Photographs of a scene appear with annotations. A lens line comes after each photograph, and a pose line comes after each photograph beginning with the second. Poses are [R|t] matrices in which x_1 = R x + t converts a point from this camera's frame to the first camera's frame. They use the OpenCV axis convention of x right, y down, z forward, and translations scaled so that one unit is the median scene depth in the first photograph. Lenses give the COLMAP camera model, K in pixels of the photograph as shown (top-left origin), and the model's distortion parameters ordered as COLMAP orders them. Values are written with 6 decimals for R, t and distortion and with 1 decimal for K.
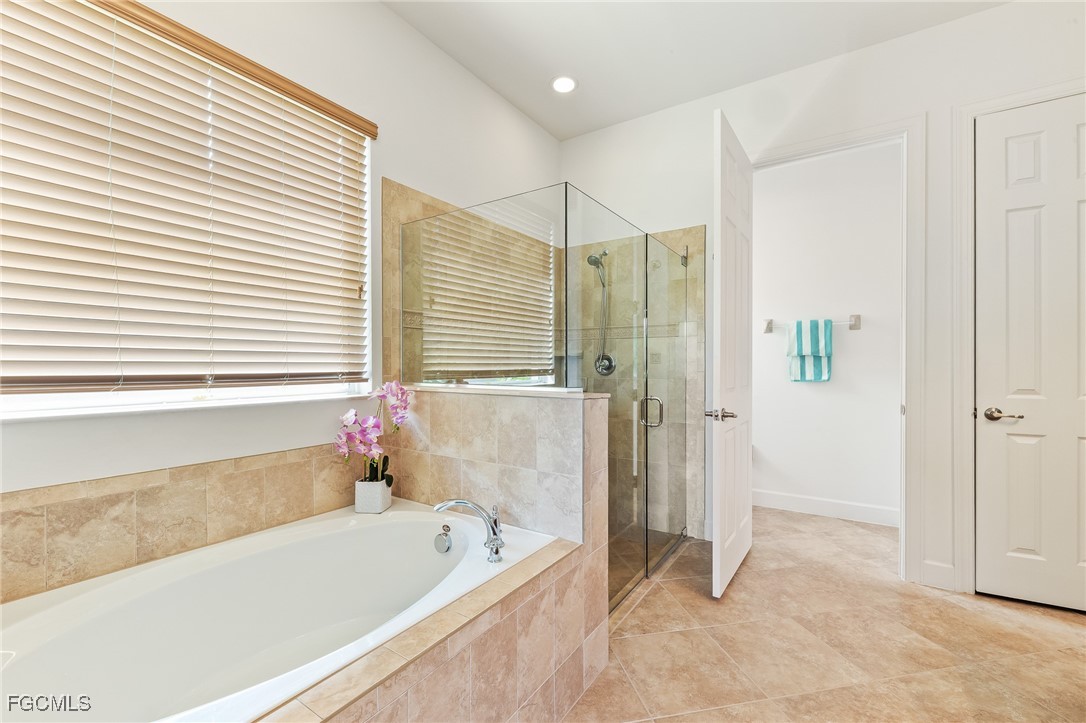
lens RADIAL K [[458.4, 0, 542.8], [0, 458.4, 366.0], [0, 0, 1]] dist [0.001100, 0.000097]
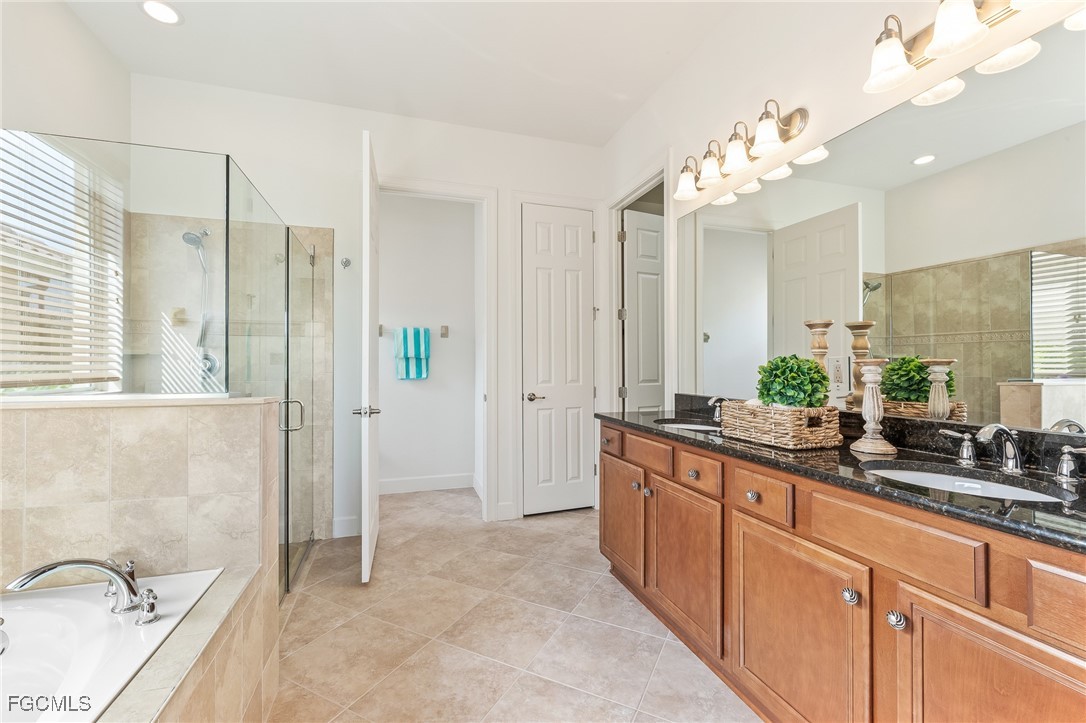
lens RADIAL K [[458.4, 0, 538.1], [0, 458.4, 360.9], [0, 0, 1]] dist [0.001100, 0.000097]
pose [[0.633342, 0.005677, 0.773852, -0.197052], [0.004332, 0.999931, -0.010881, -0.000060], [-0.773860, 0.010244, 0.633273, 0.003087]]
